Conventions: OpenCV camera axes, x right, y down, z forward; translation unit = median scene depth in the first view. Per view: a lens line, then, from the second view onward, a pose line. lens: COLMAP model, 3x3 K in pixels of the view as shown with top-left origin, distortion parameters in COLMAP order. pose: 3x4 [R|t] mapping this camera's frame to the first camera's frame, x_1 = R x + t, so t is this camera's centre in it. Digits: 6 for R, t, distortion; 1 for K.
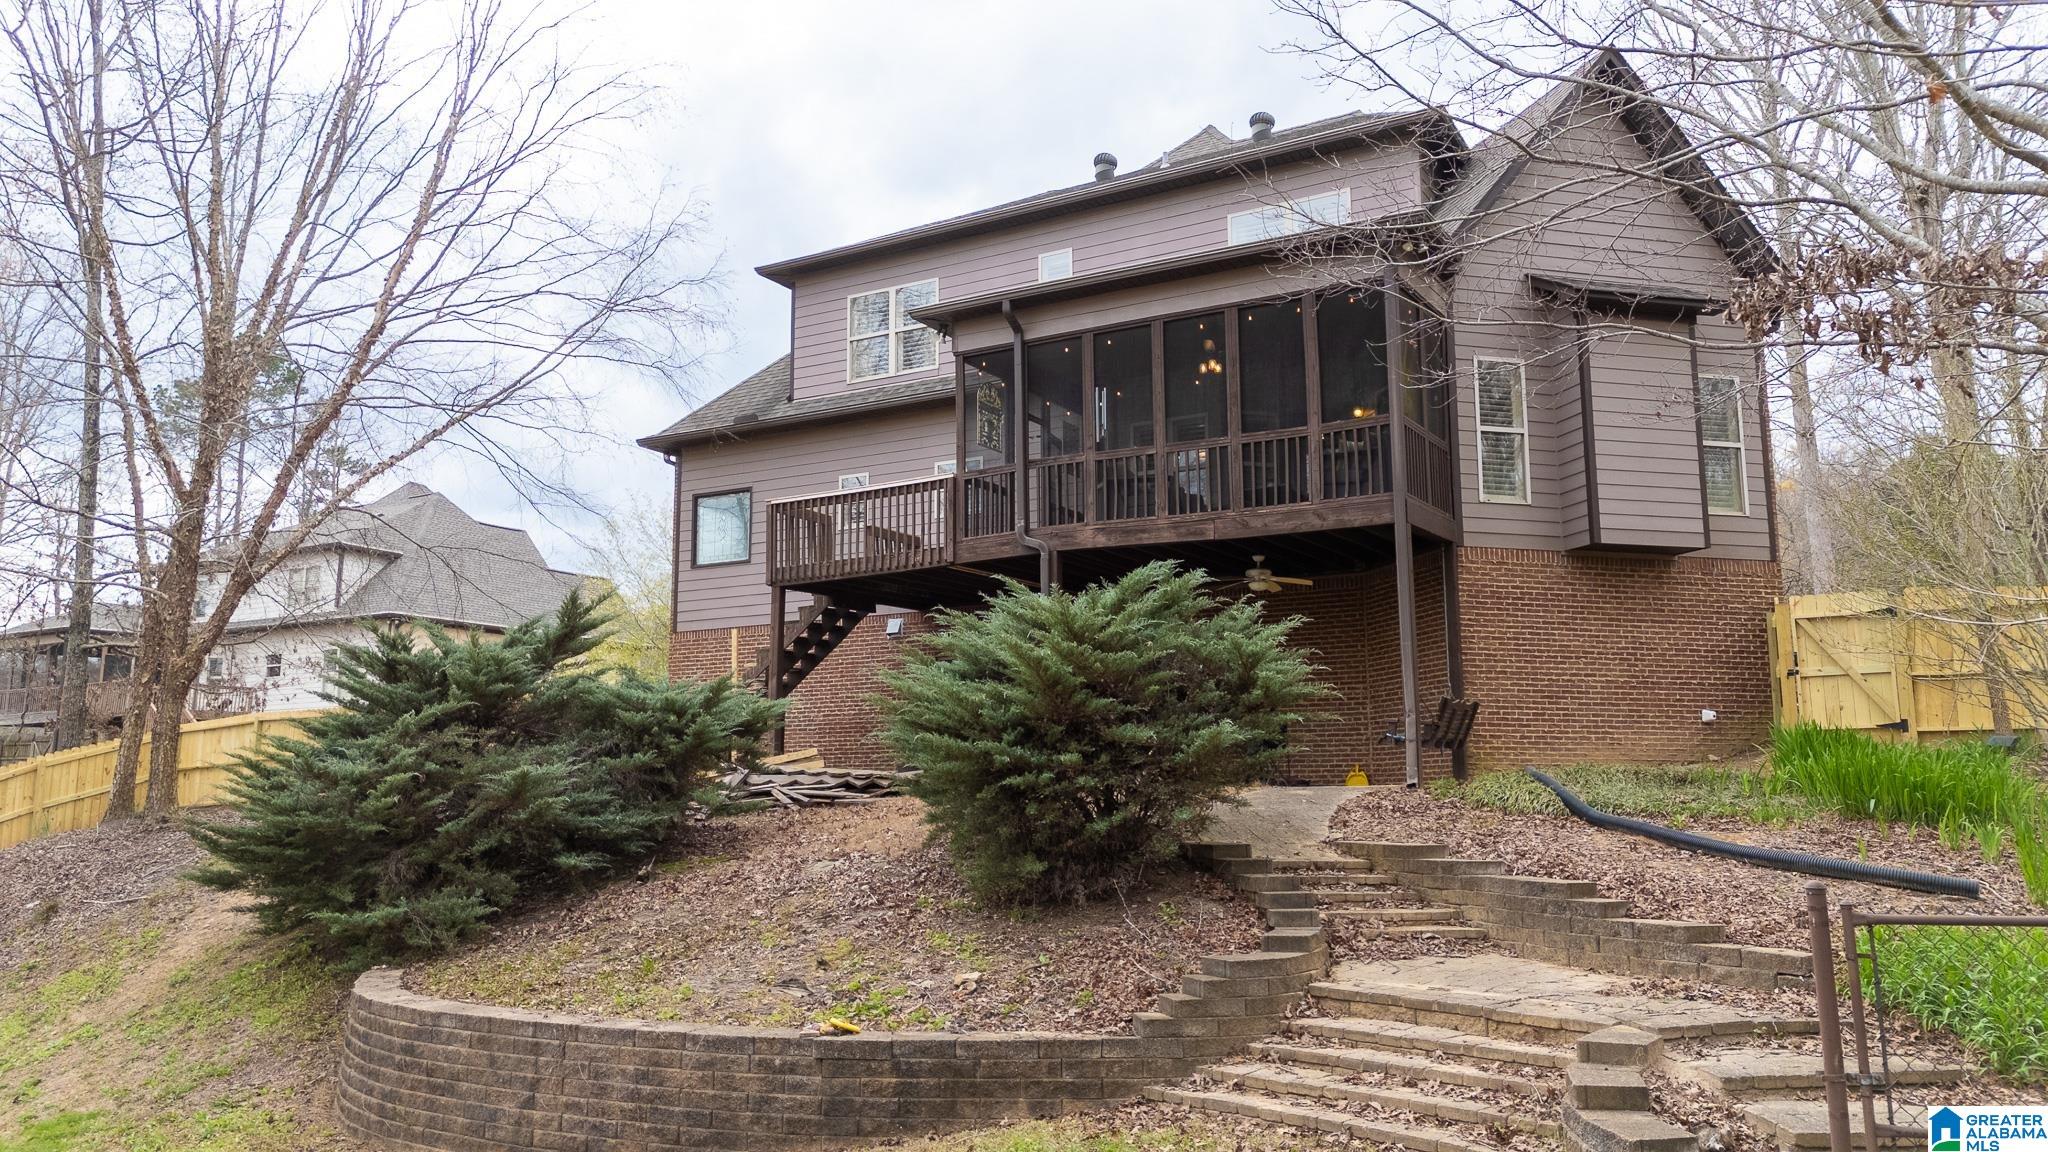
lens RADIAL K [[1500.4, 0, 1024.0], [0, 1500.4, 576.0], [0, 0, 1]] dist [0.088749, -0.102072]
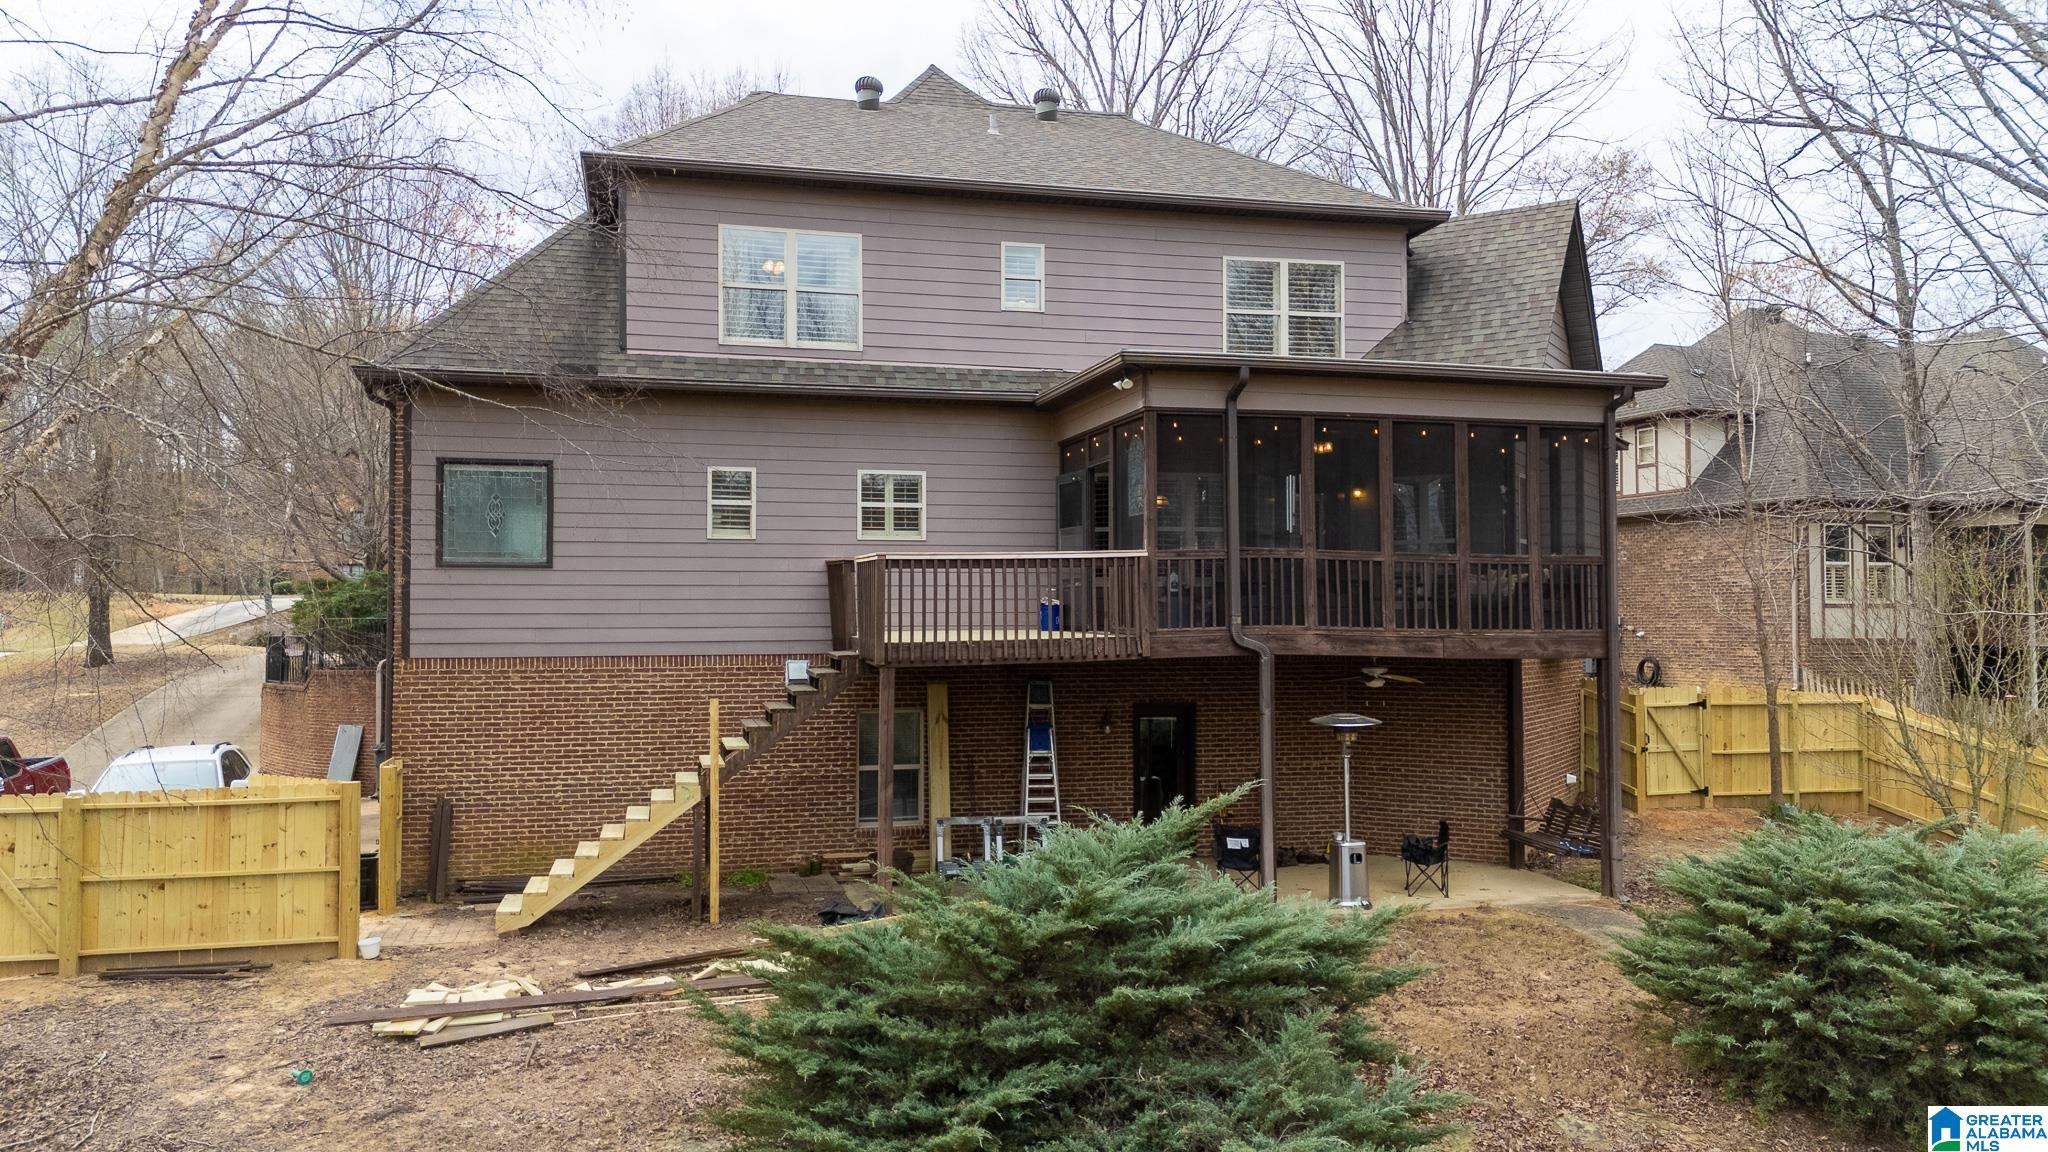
lens RADIAL K [[1500.4, 0, 1024.0], [0, 1500.4, 576.0], [0, 0, 1]] dist [0.088749, -0.102072]
pose [[0.716975, 0.022767, 0.696727, -0.759418], [-0.108350, 0.990960, 0.079117, -0.125556], [-0.688627, -0.132215, 0.712960, 0.477853]]
